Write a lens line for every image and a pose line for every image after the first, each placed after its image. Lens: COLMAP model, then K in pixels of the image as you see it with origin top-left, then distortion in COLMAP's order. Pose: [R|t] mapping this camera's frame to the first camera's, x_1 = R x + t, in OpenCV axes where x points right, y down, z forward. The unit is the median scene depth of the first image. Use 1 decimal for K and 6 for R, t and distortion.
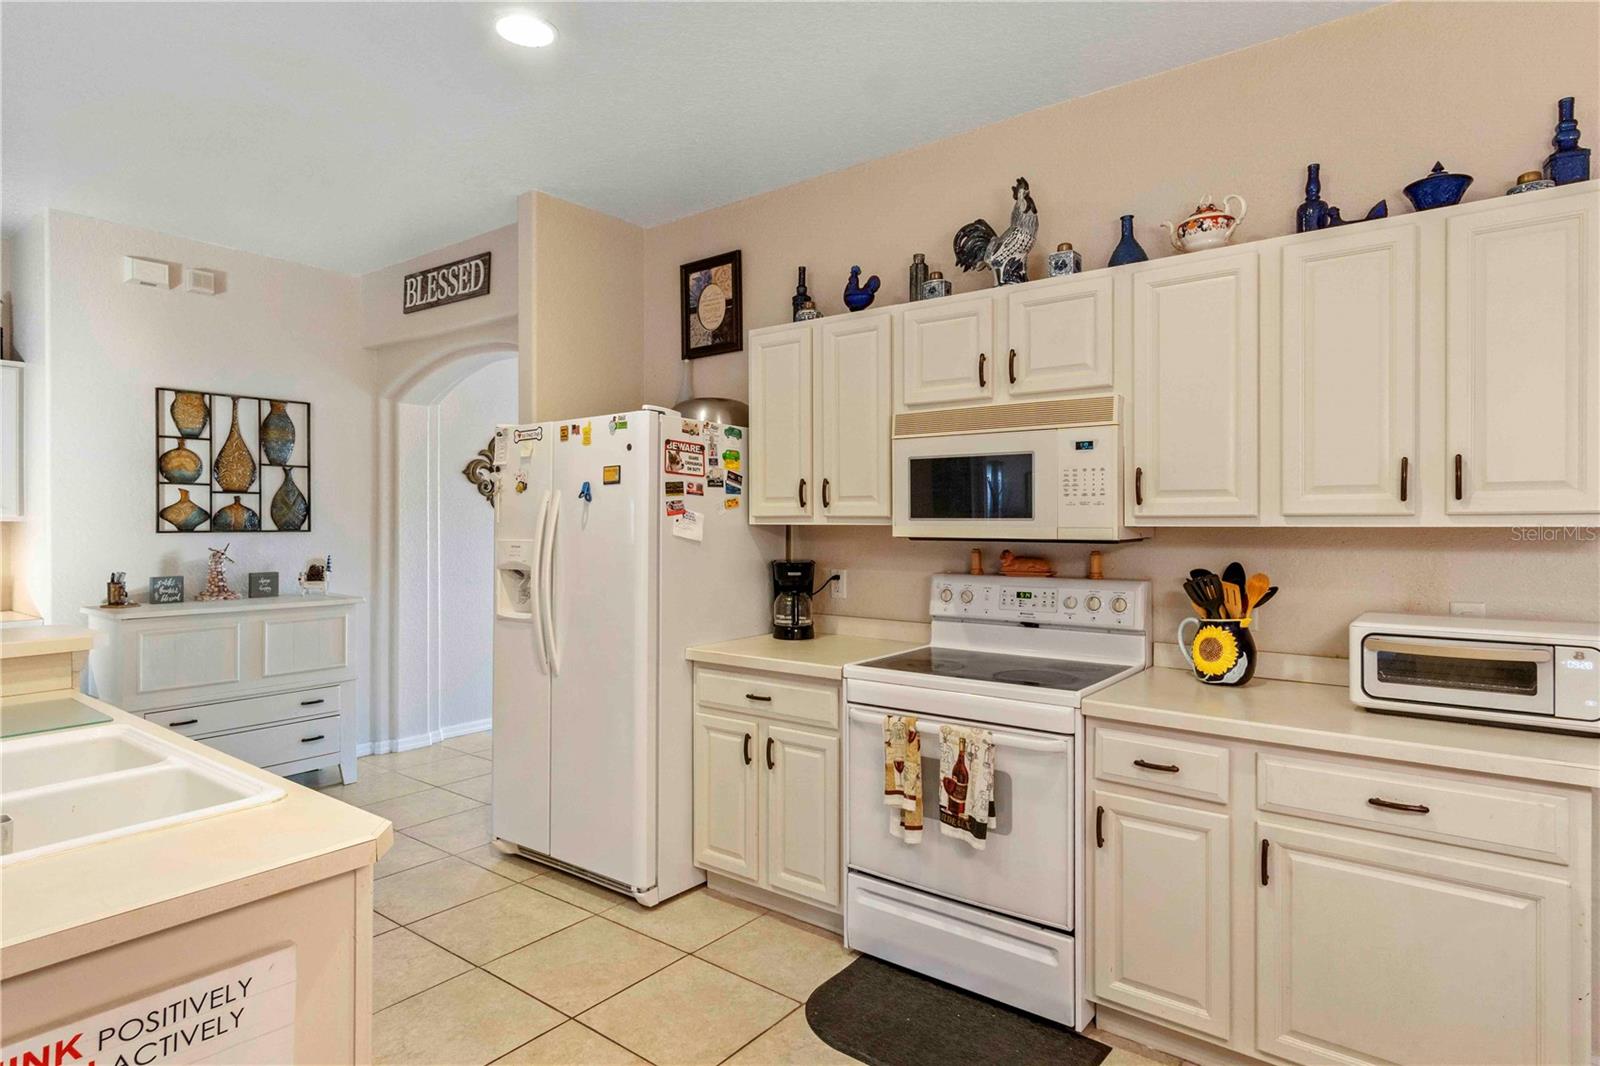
lens RADIAL K [[882.6, 0, 796.5], [0, 882.6, 524.1], [0, 0, 1]] dist [0.004136, 0.002669]
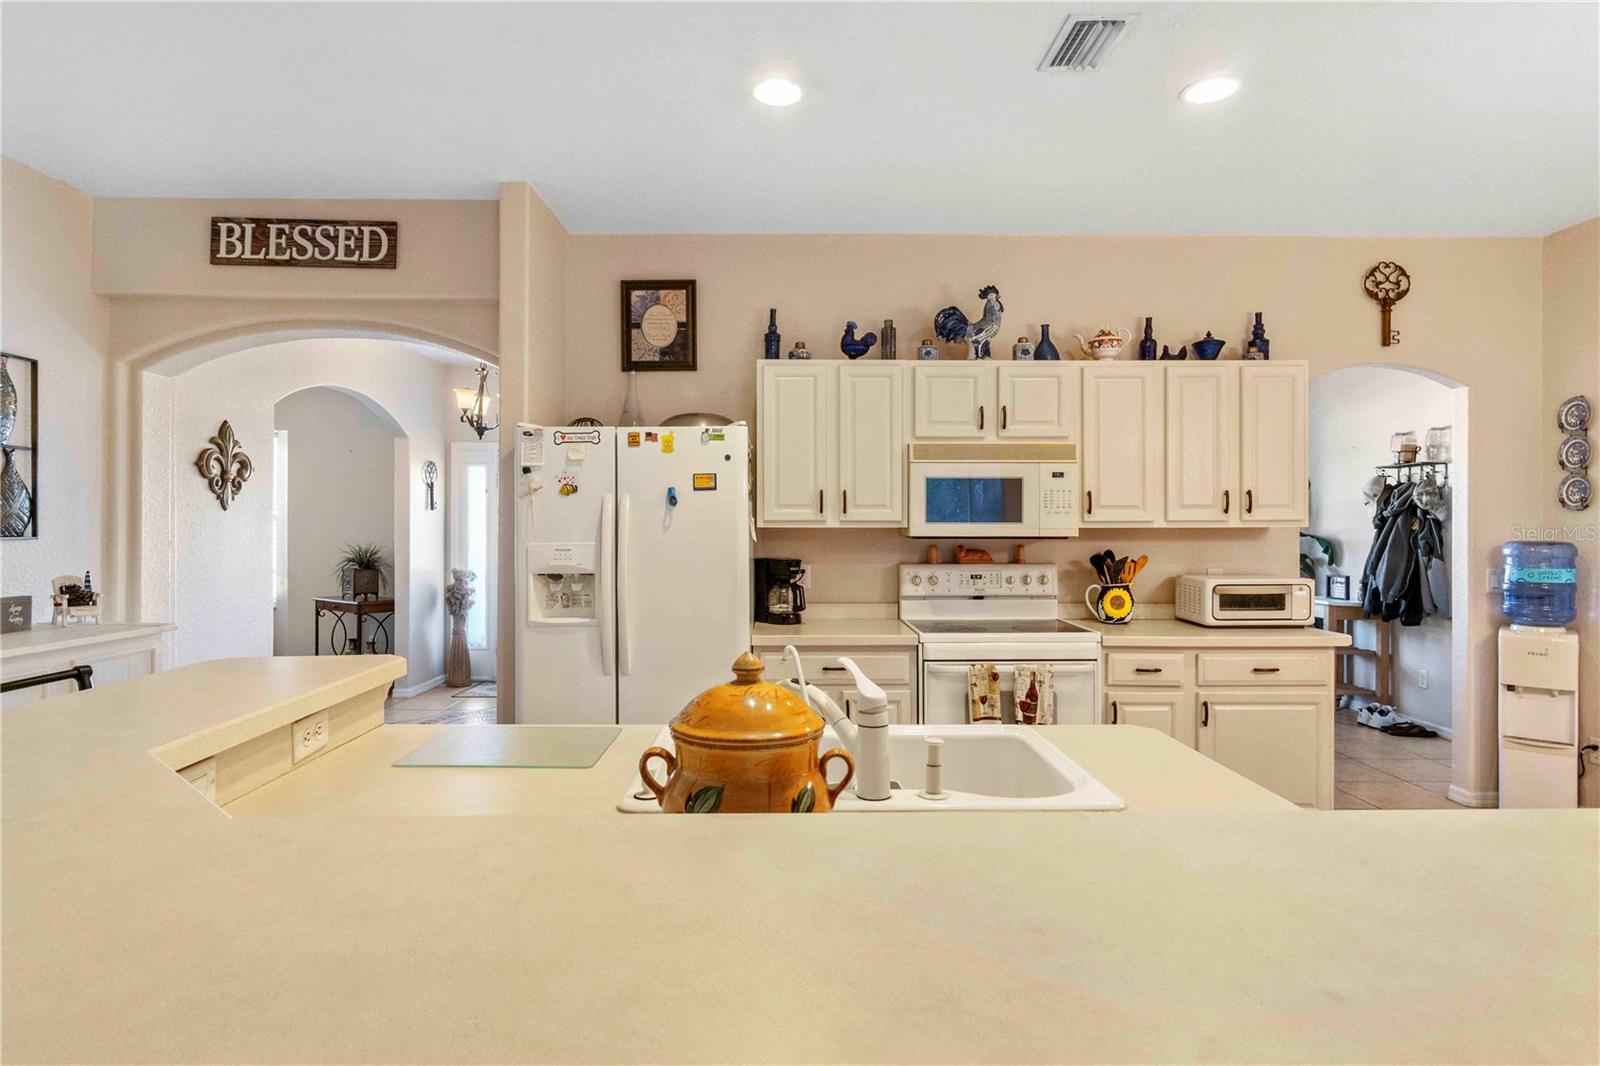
lens RADIAL K [[859.4, 0, 795.8], [0, 859.4, 525.9], [0, 0, 1]] dist [0.004526, 0.002171]
pose [[0.779669, 0.000731, 0.626191, -0.768429], [0.002542, 0.999987, -0.004332, 0.003624], [-0.626186, 0.004969, 0.779658, 0.098311]]
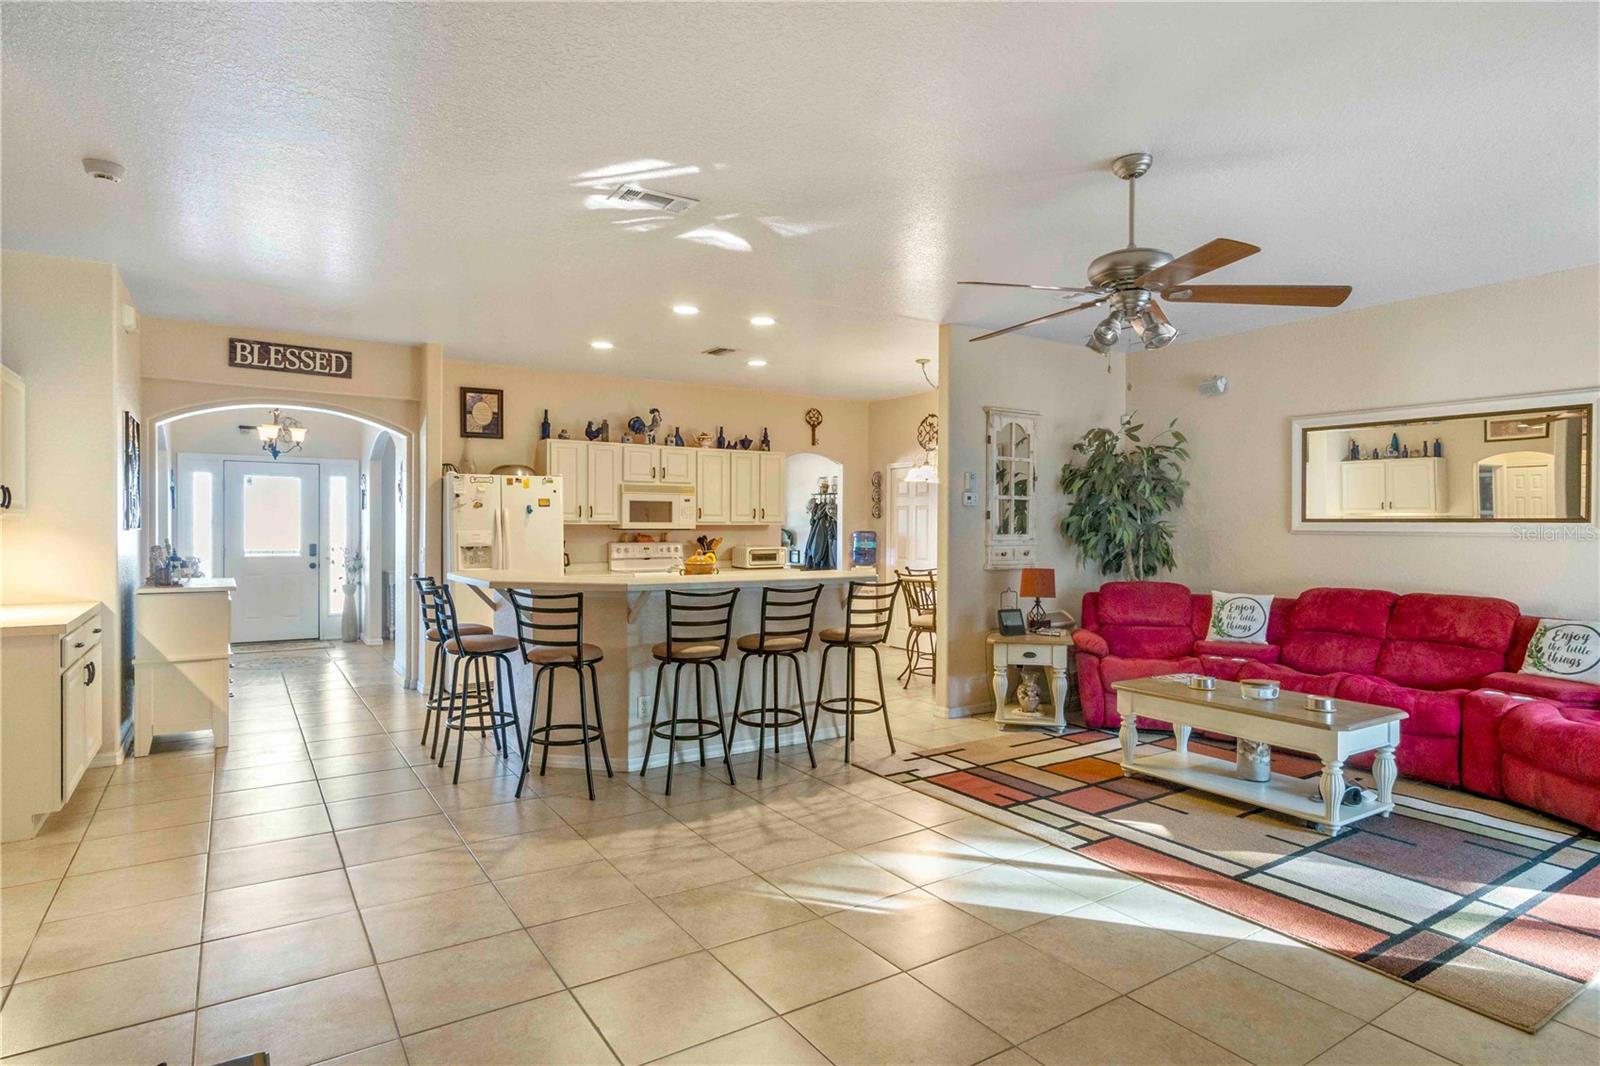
lens RADIAL K [[859.8, 0, 802.1], [0, 859.8, 536.6], [0, 0, 1]] dist [0.004779, 0.001109]
pose [[0.315521, -0.012139, 0.948841, -2.087367], [-0.000131, 0.999918, 0.012835, 0.004387], [-0.948919, -0.004174, 0.315493, -0.346207]]
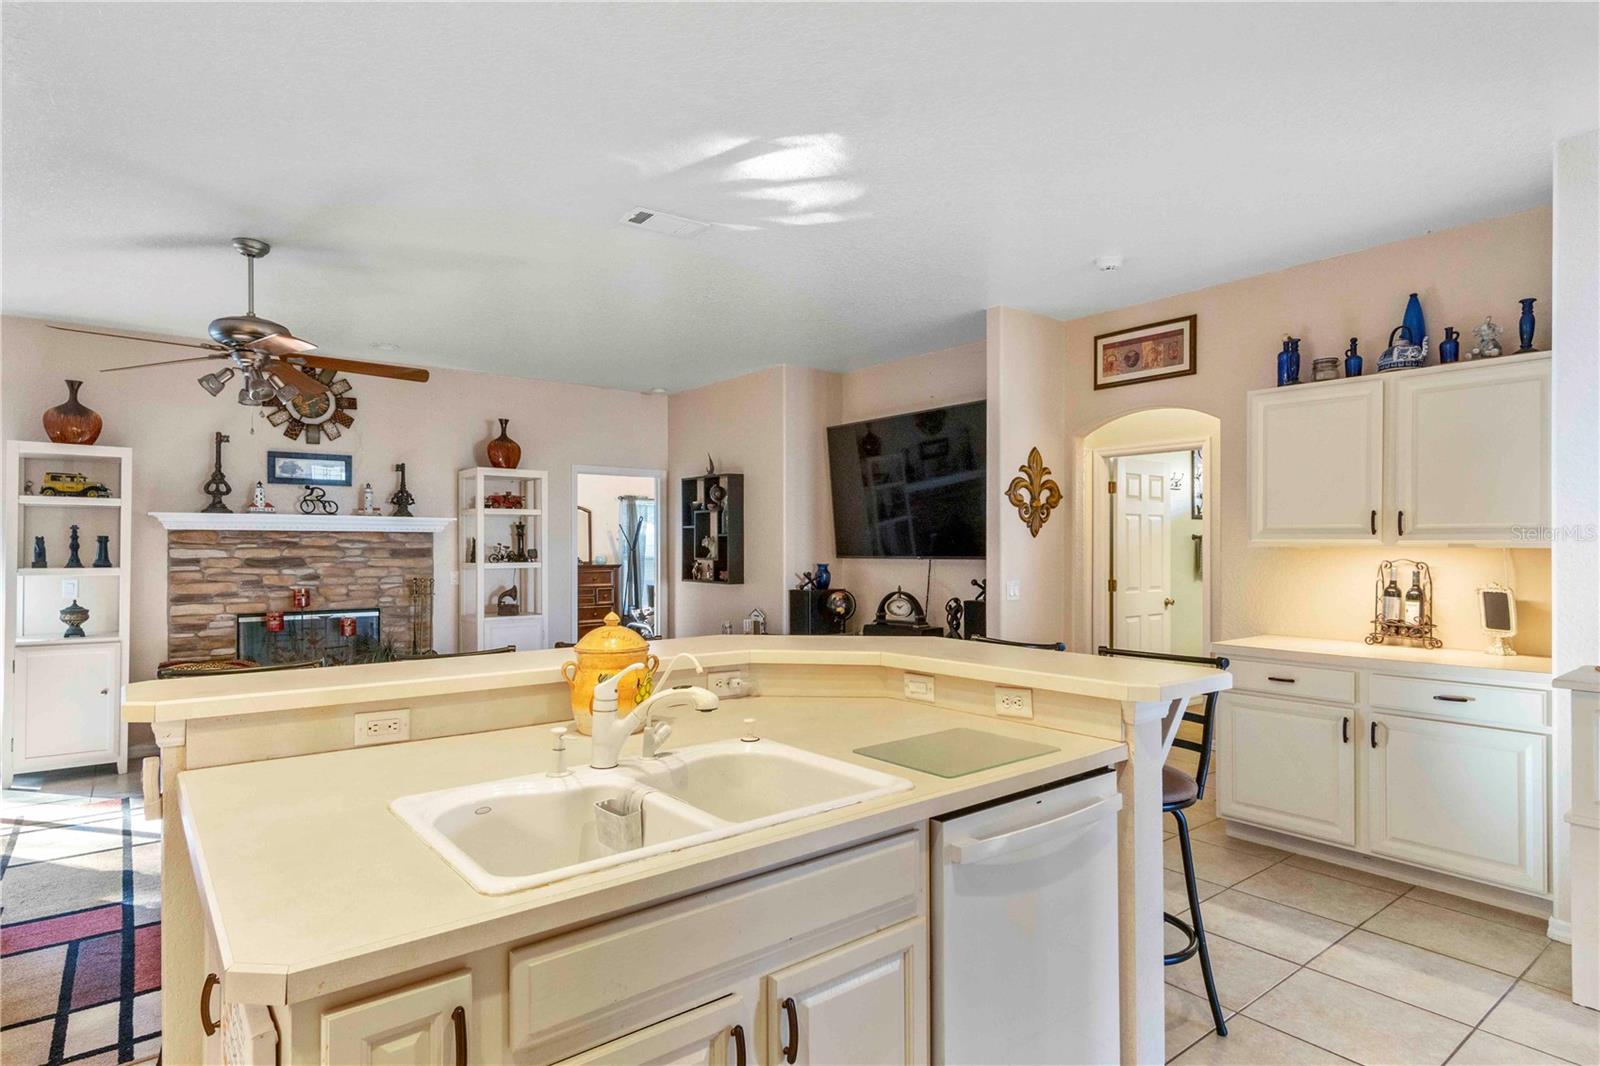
lens RADIAL K [[856.4, 0, 802.3], [0, 856.4, 546.4], [0, 0, 1]] dist [0.004844, 0.002211]
pose [[-0.236157, 0.000387, -0.971715, 0.048901], [-0.004232, 0.999990, 0.001427, -0.003757], [0.971706, 0.004450, -0.236153, 0.673255]]
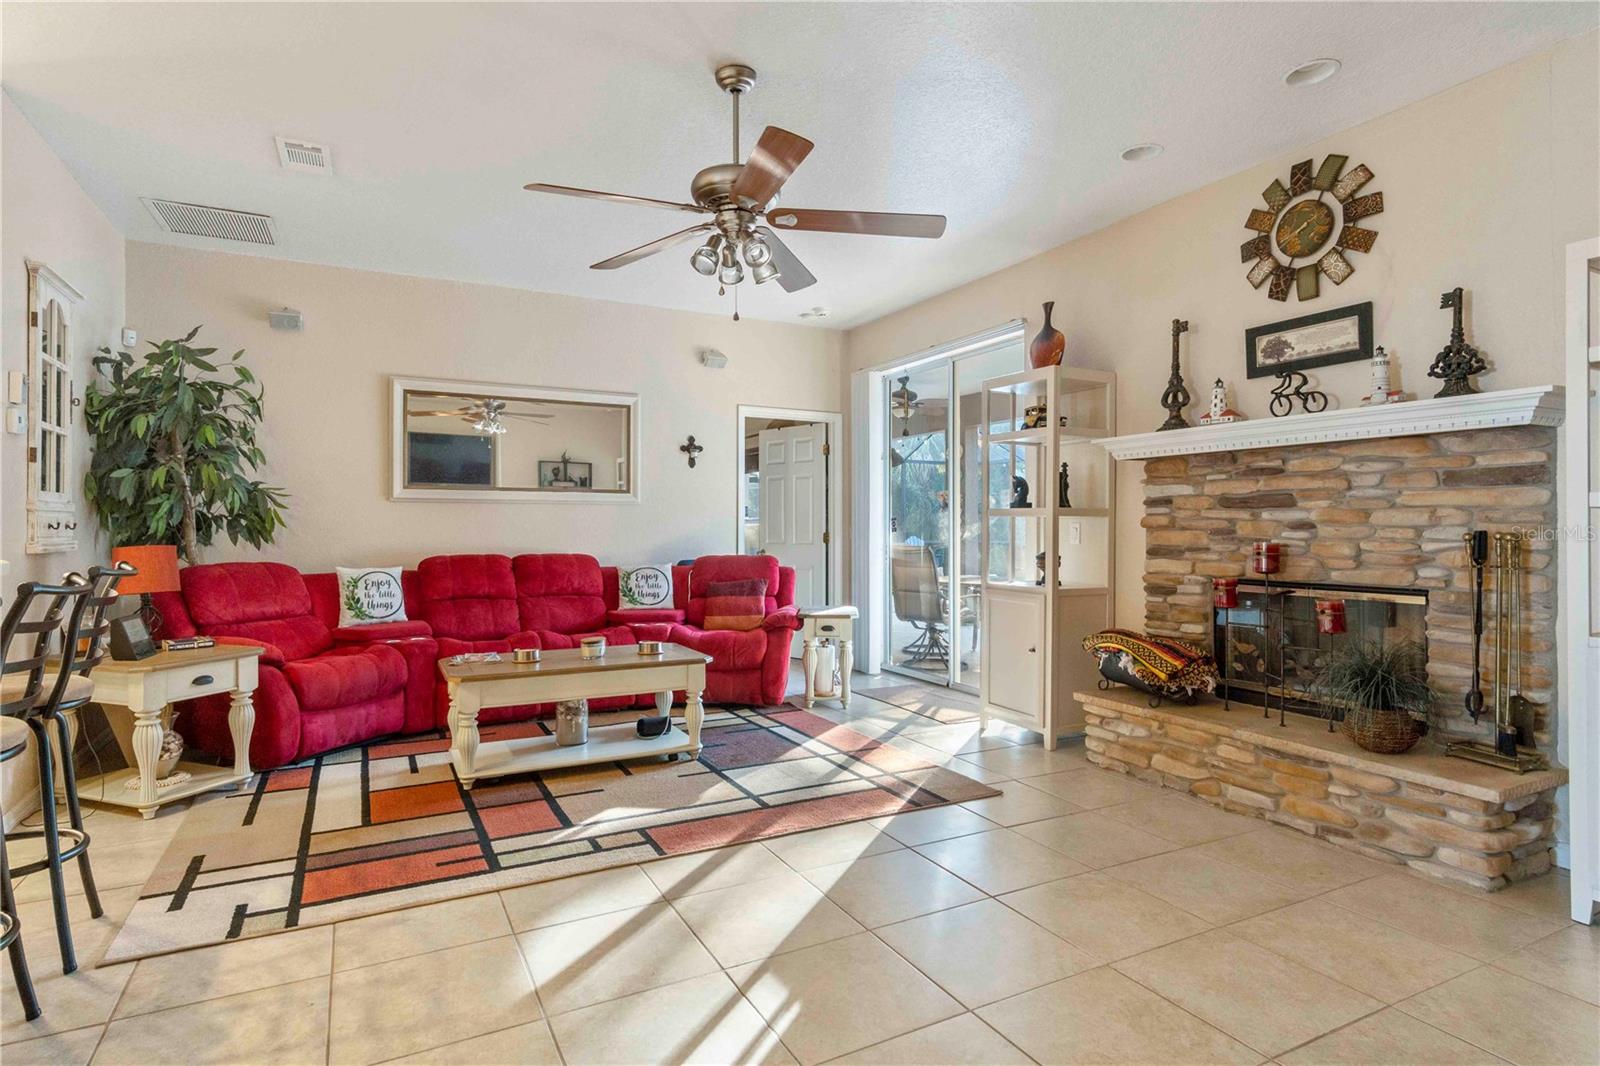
lens RADIAL K [[843.1, 0, 797.2], [0, 843.1, 523.5], [0, 0, 1]] dist [0.005110, 0.002302]
pose [[-0.911871, 0.002460, 0.410470, -1.420955], [0.002617, 0.999997, -0.000178, 0.069221], [-0.410469, 0.000912, -0.911874, 0.443746]]
